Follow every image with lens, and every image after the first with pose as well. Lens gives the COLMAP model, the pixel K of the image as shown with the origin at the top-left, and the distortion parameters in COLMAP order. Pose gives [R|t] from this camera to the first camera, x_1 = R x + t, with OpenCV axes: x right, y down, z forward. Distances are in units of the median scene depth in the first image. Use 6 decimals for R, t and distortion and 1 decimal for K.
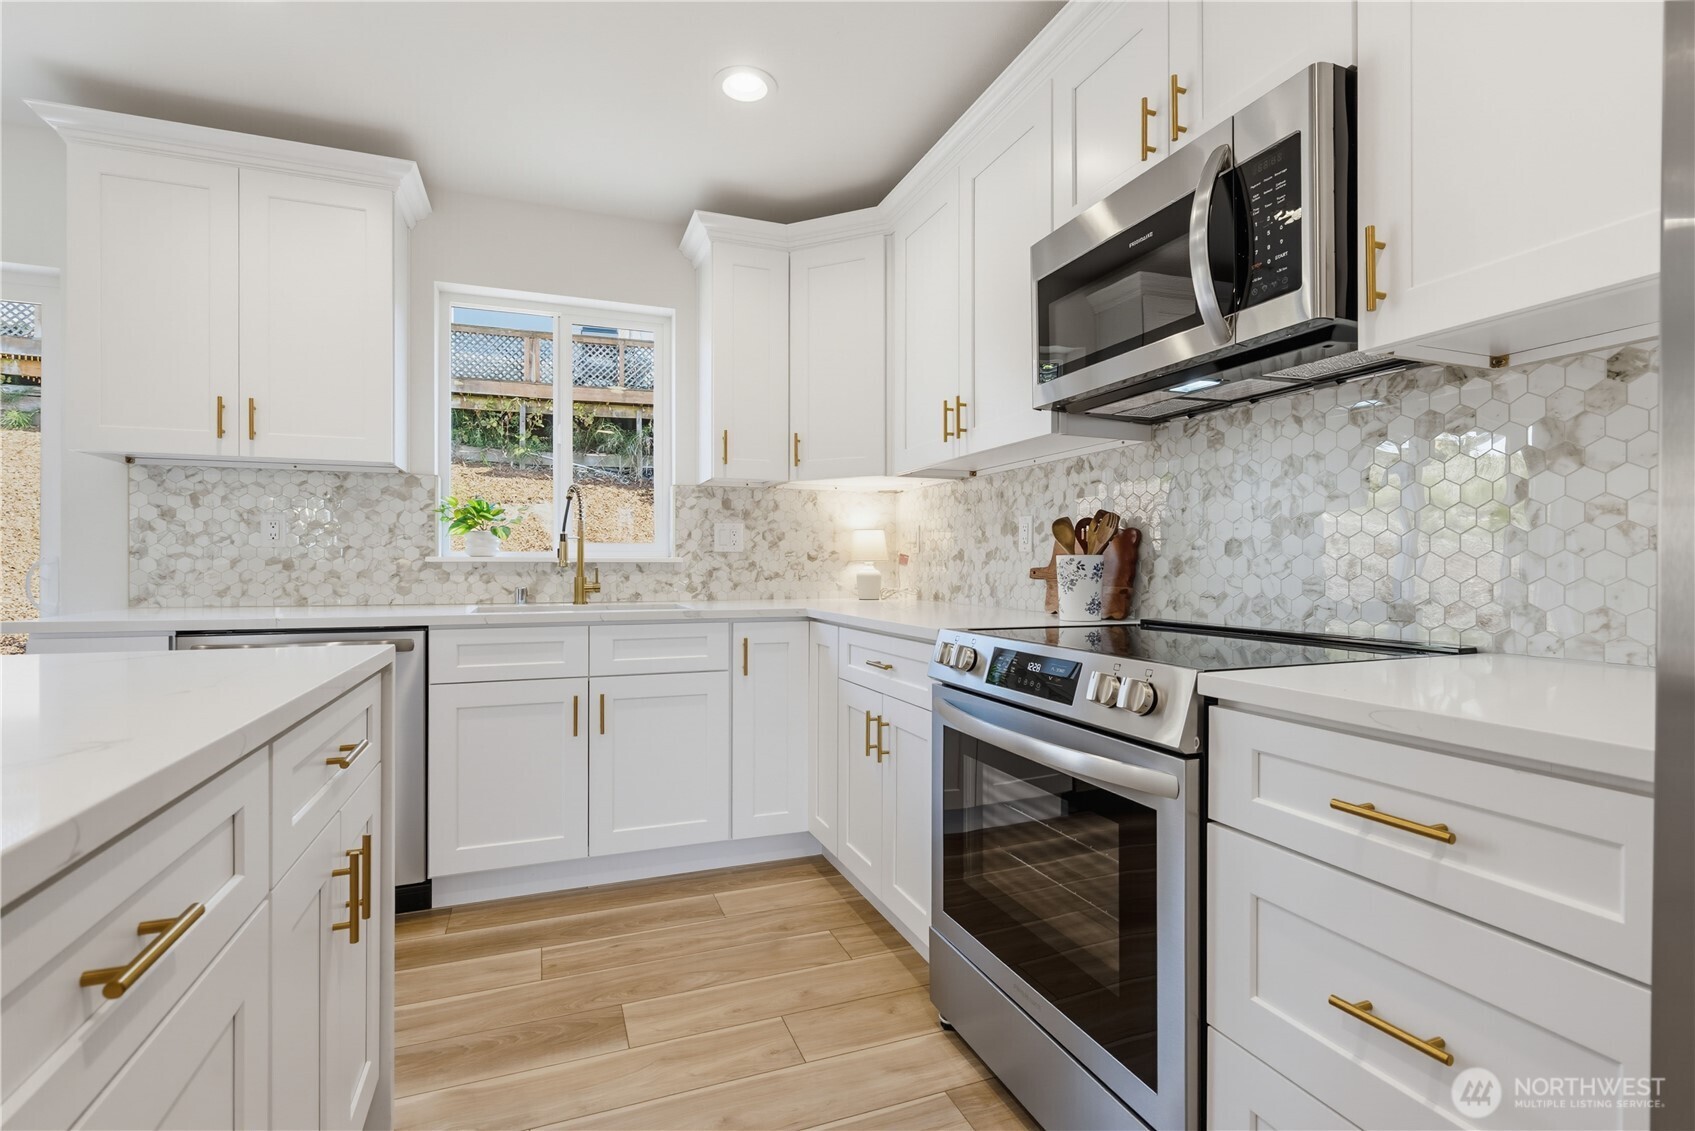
lens RADIAL K [[775.6, 0, 833.4], [0, 775.6, 566.6], [0, 0, 1]] dist [0.000123, 0.000206]
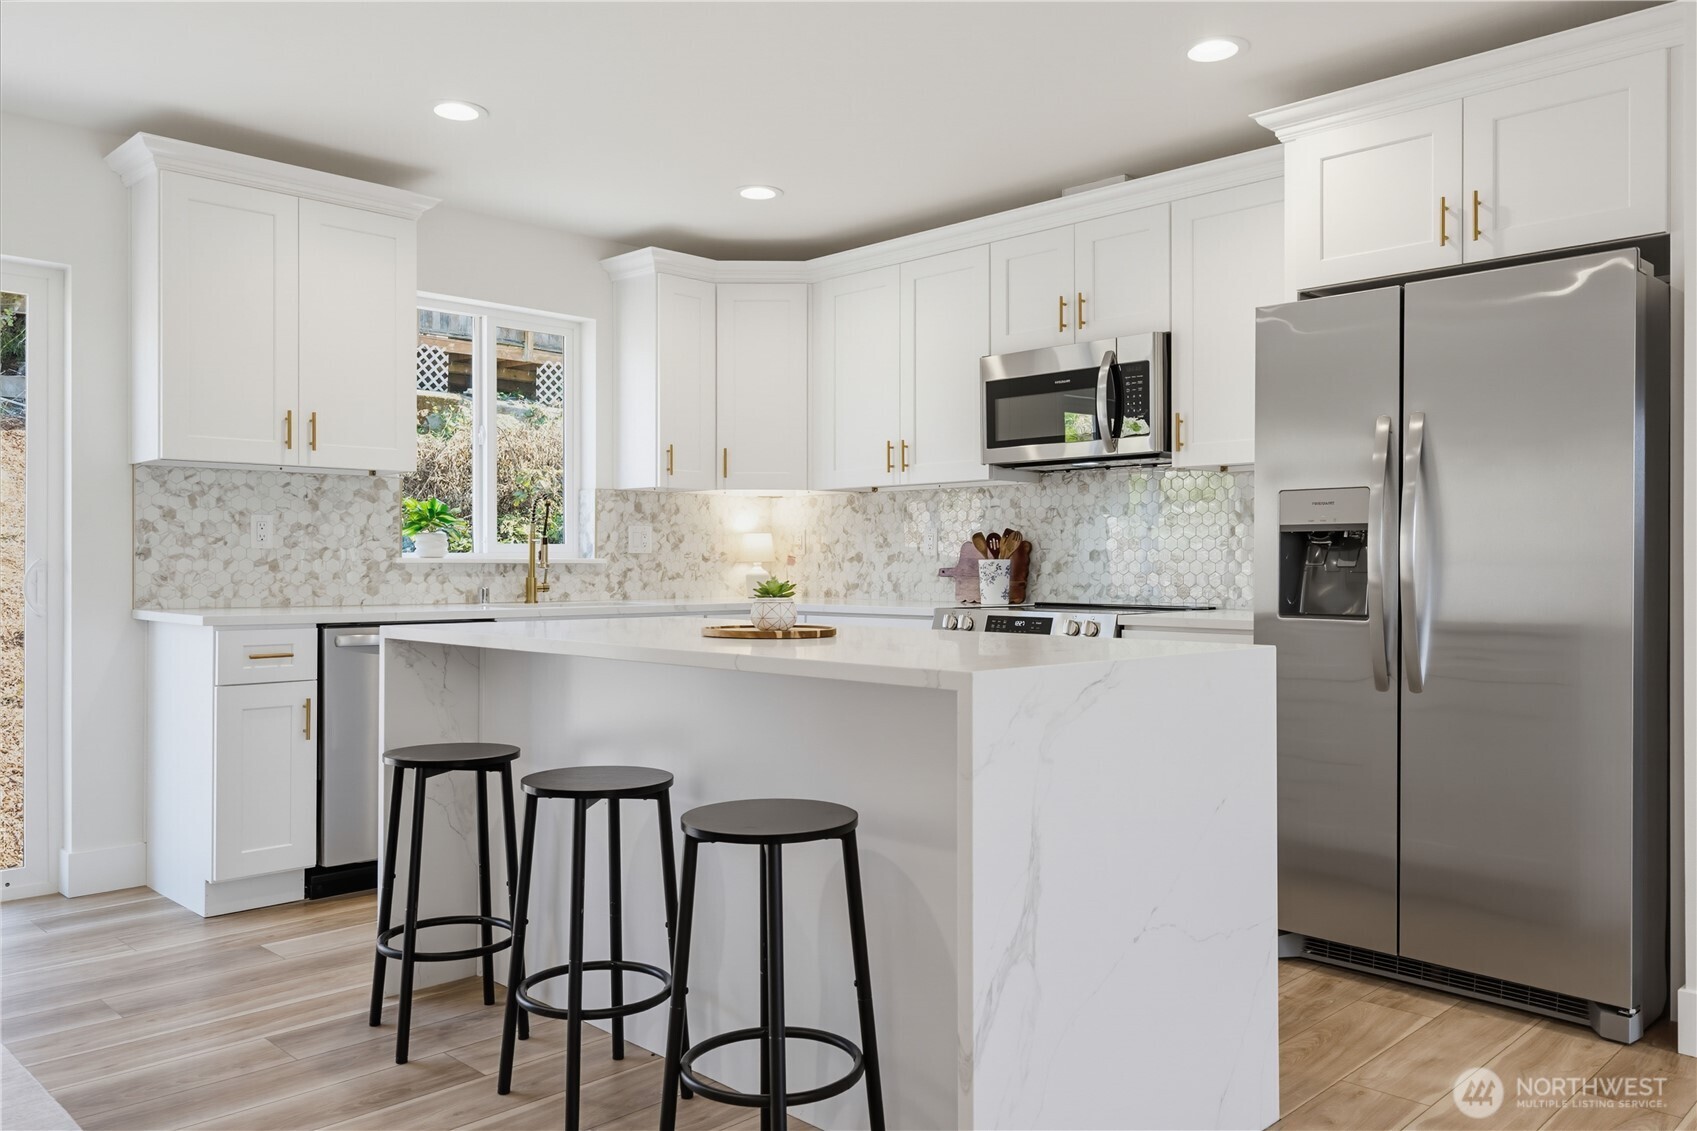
lens RADIAL K [[1259.9, 0, 837.7], [0, 1259.9, 560.4], [0, 0, 1]] dist [0.003633, 0.005276]
pose [[0.915689, 0.001652, 0.401884, -1.040048], [0.000221, 0.999989, -0.004614, -0.002576], [-0.401888, 0.004313, 0.915679, -1.204265]]
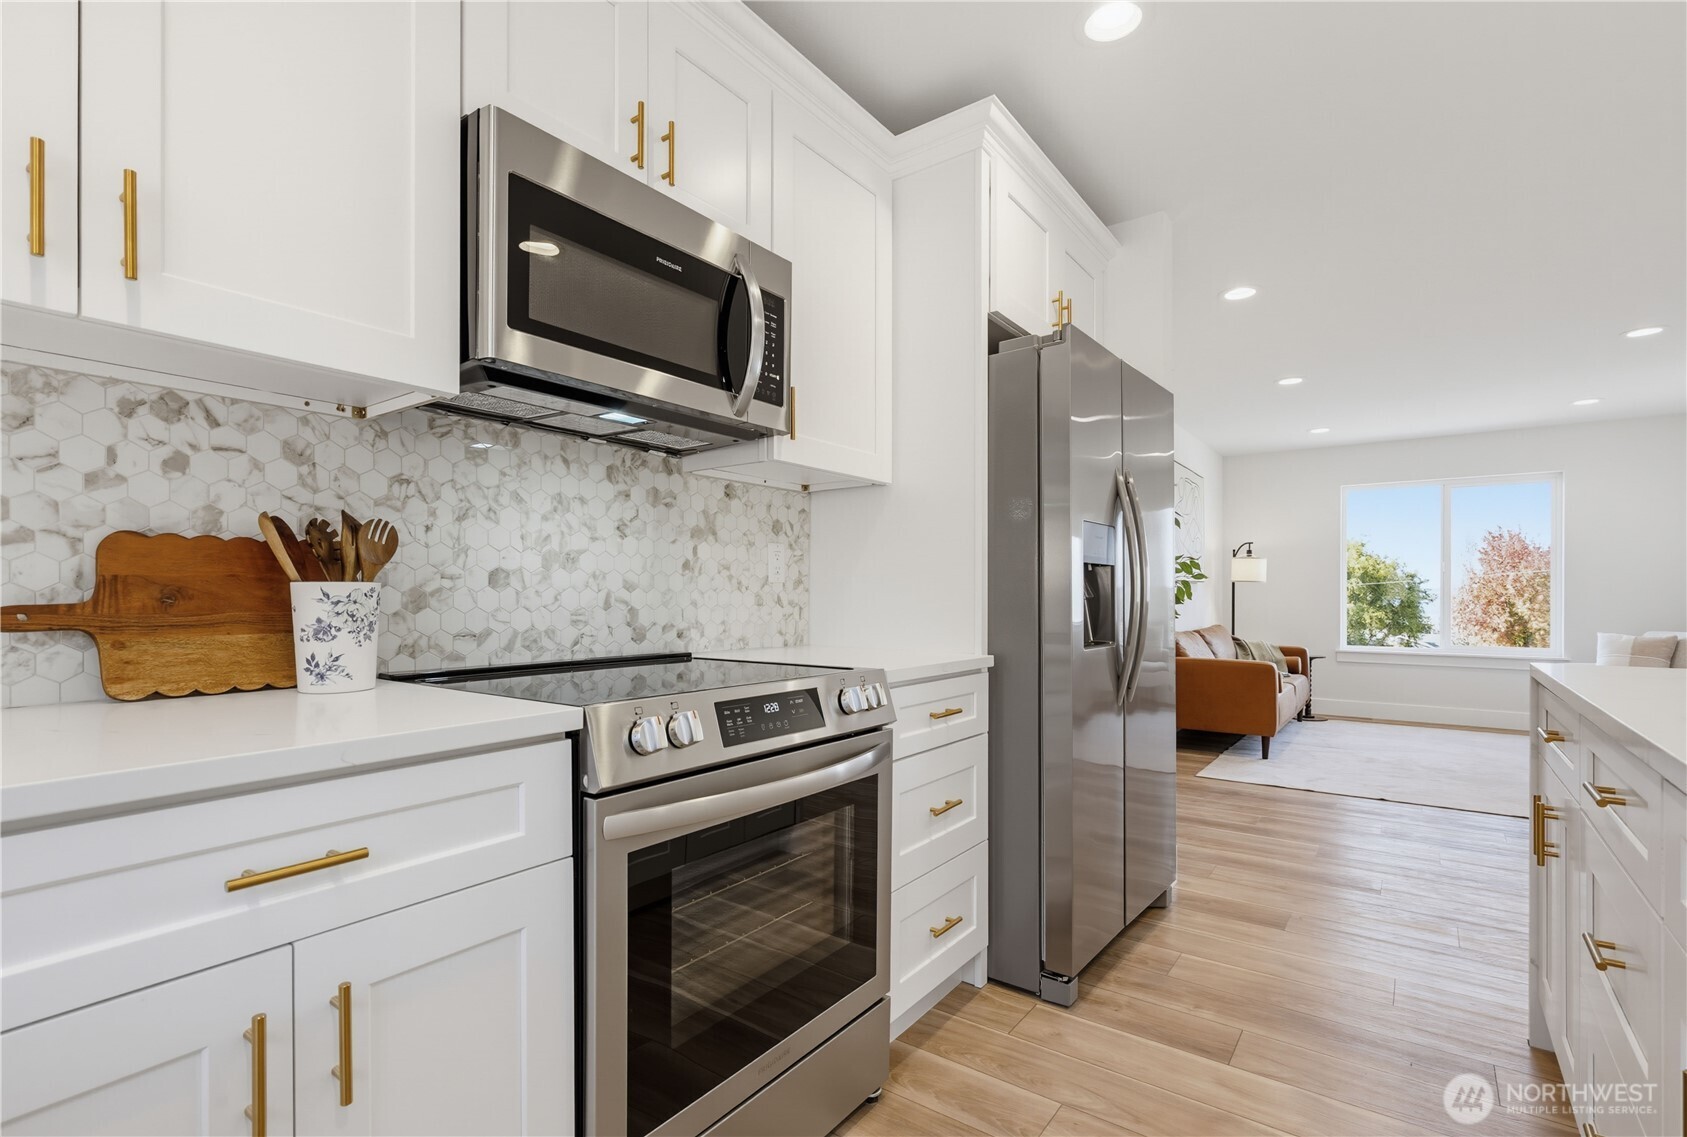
lens RADIAL K [[771.9, 0, 832.4], [0, 771.9, 589.8], [0, 0, 1]] dist [0.000123, 0.000206]
pose [[-0.524813, 0.006728, 0.851191, -0.455718], [0.001479, 0.999974, -0.006993, -0.004206], [-0.851217, -0.002411, -0.524809, 1.138899]]
